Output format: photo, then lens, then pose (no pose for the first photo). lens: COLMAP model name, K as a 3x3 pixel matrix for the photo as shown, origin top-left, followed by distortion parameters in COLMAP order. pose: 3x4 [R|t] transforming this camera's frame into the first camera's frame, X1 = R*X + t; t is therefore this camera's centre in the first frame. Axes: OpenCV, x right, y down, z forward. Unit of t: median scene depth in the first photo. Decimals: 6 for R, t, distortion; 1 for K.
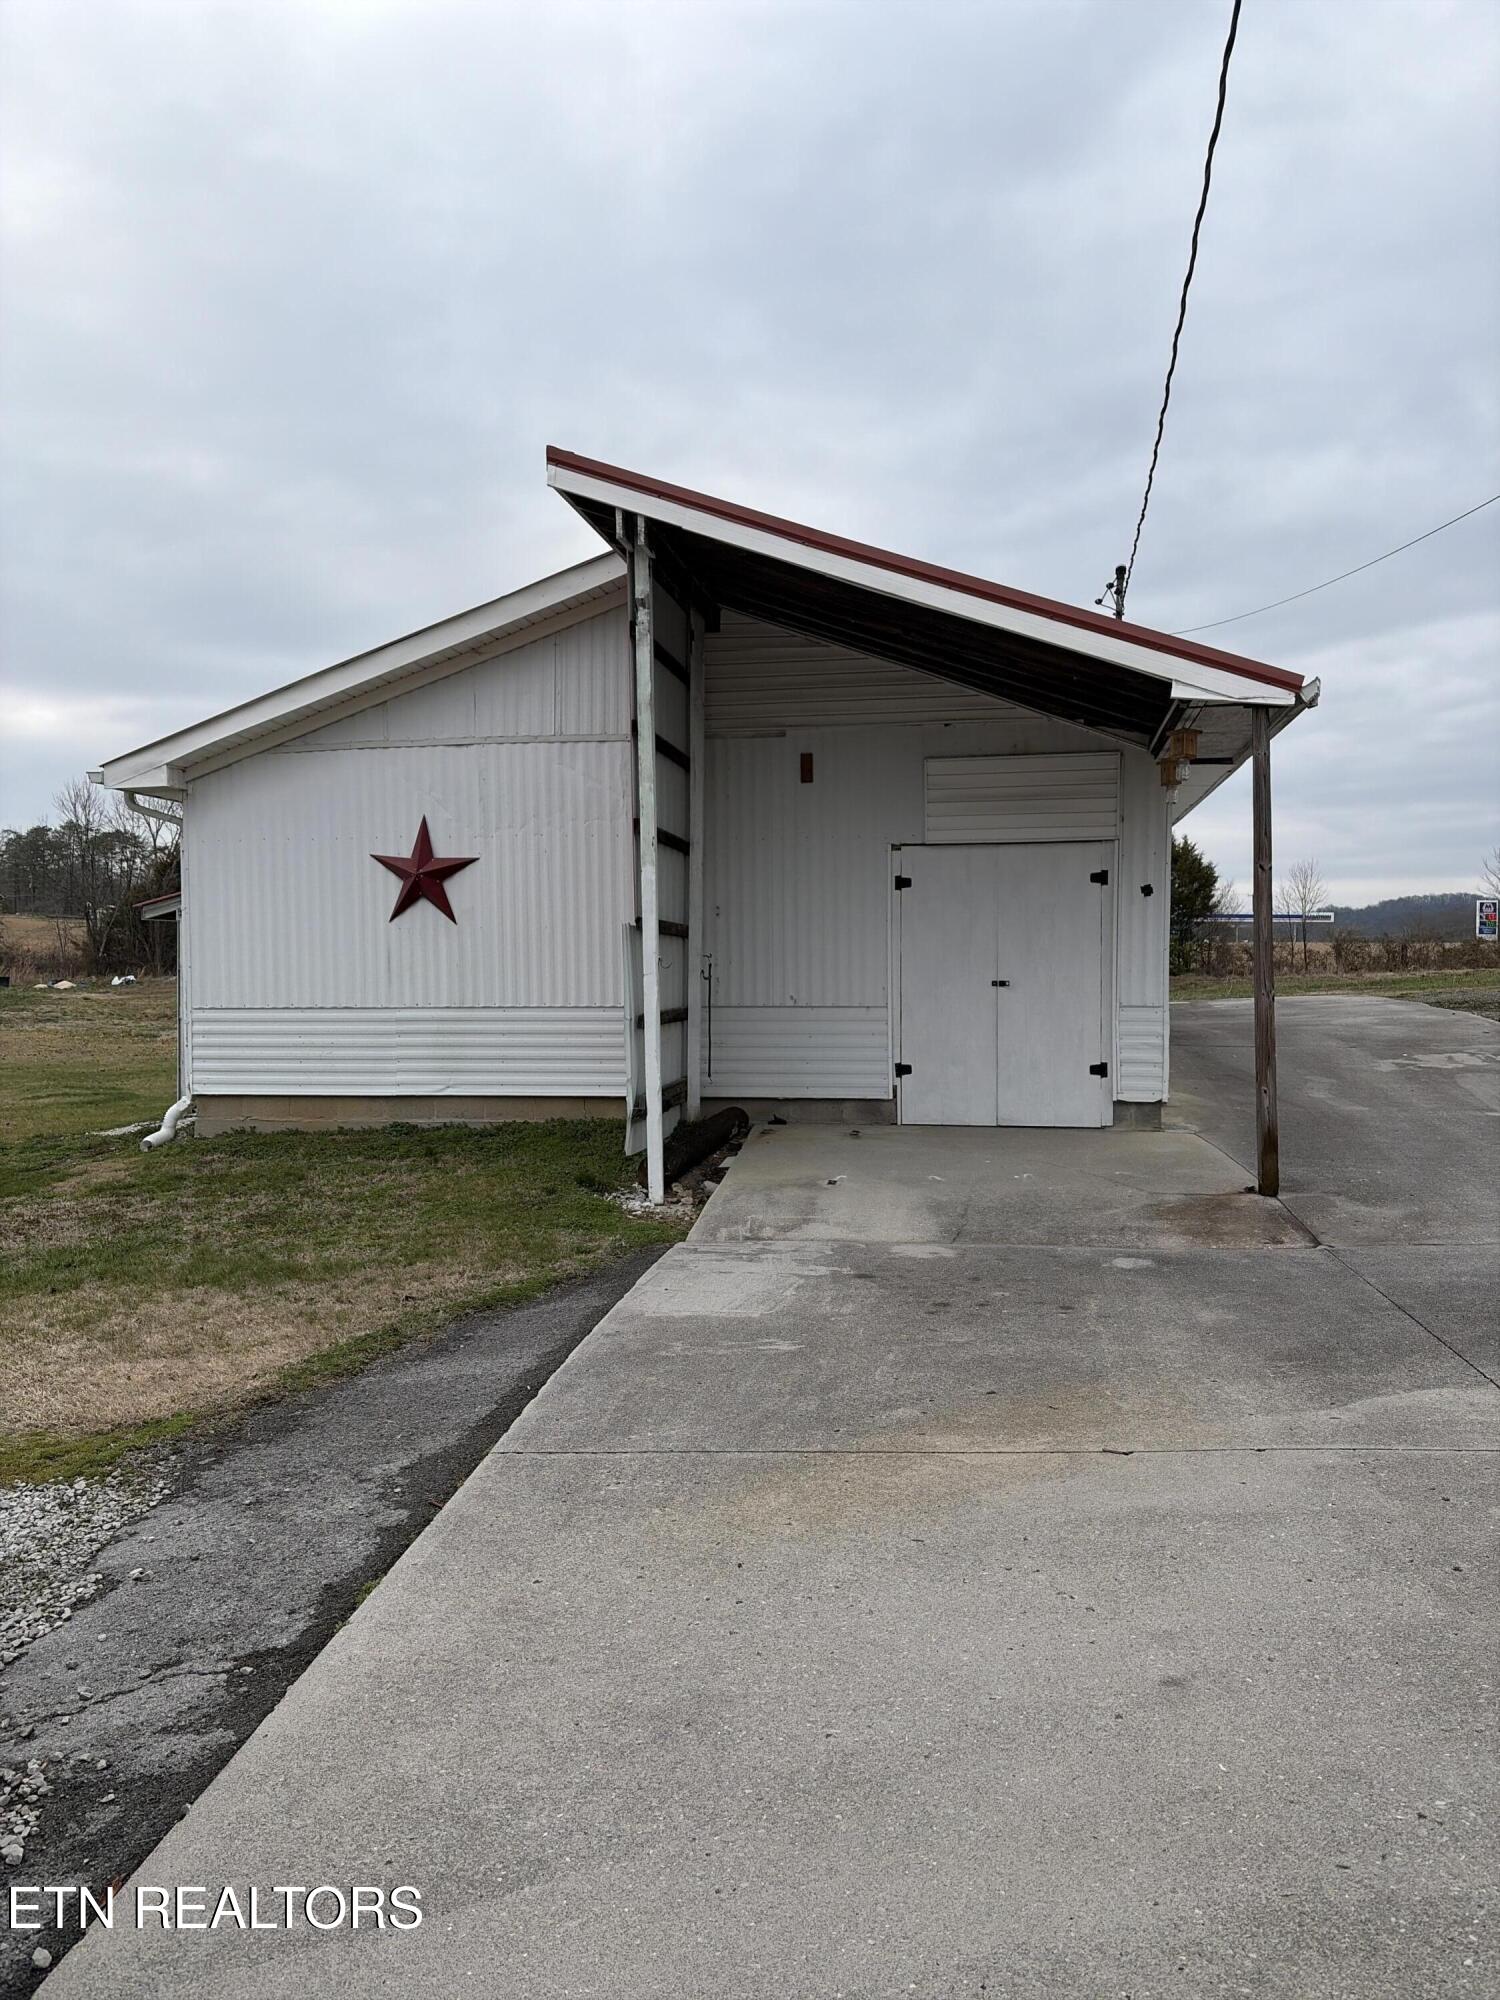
lens RADIAL K [[1496.2, 0, 737.2], [0, 1496.2, 996.4], [0, 0, 1]] dist [0.055851, -0.061231]
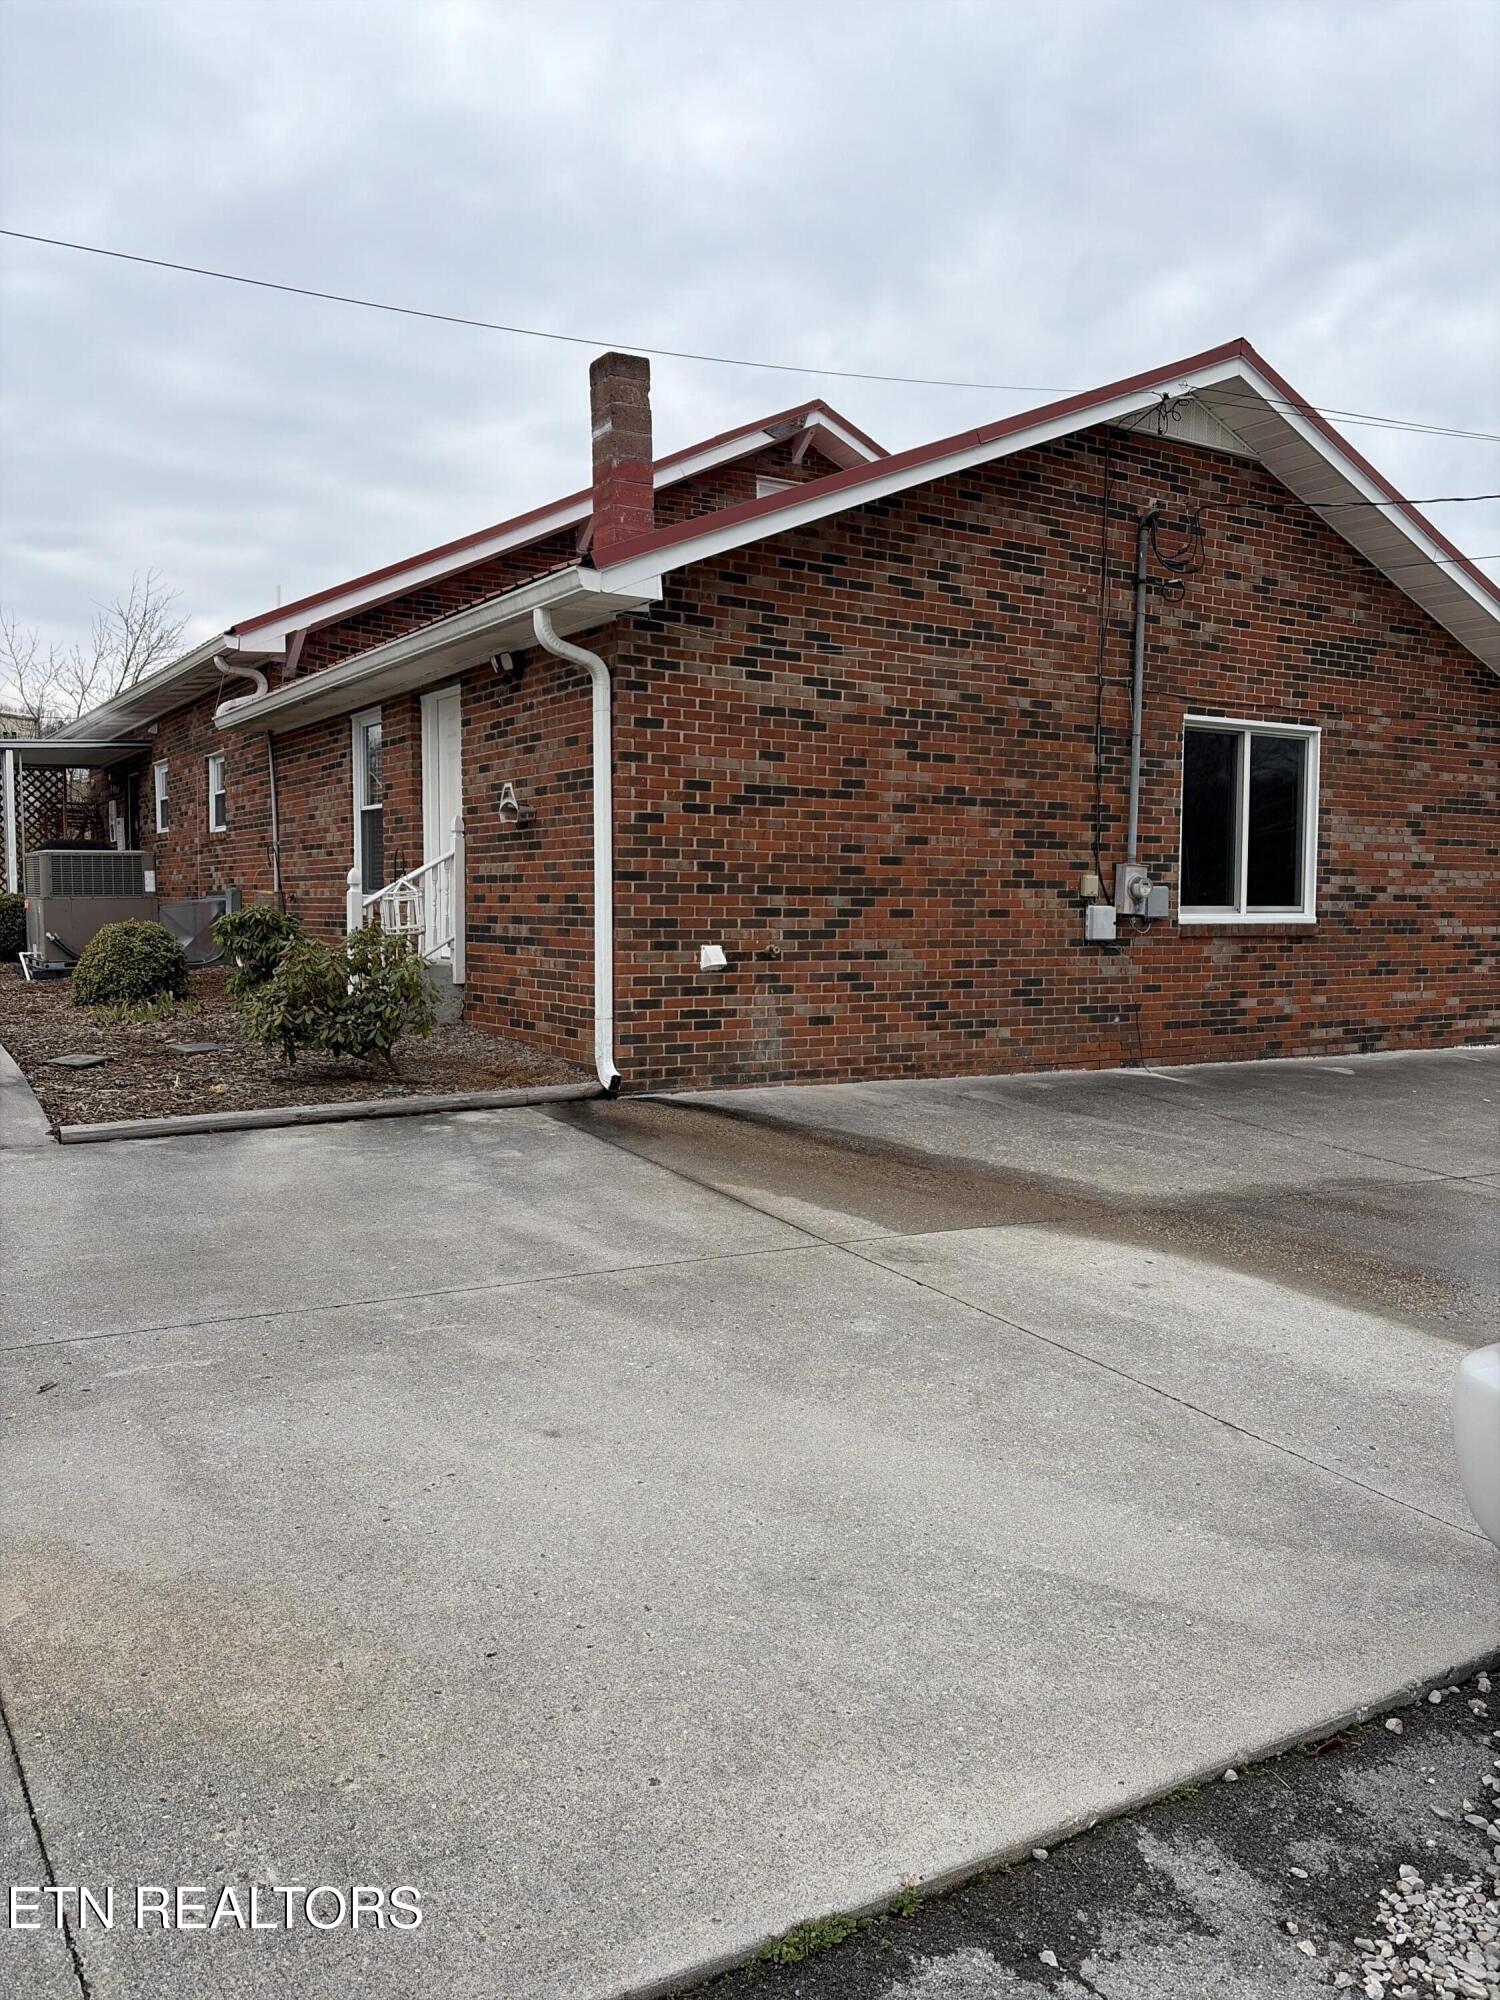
lens RADIAL K [[1496.2, 0, 751.2], [0, 1496.2, 994.8], [0, 0, 1]] dist [0.055851, -0.061231]
pose [[-0.636982, -0.047281, 0.769427, -0.728399], [0.005833, 0.997793, 0.066143, -0.014101], [-0.770856, 0.046620, -0.635301, 1.502163]]
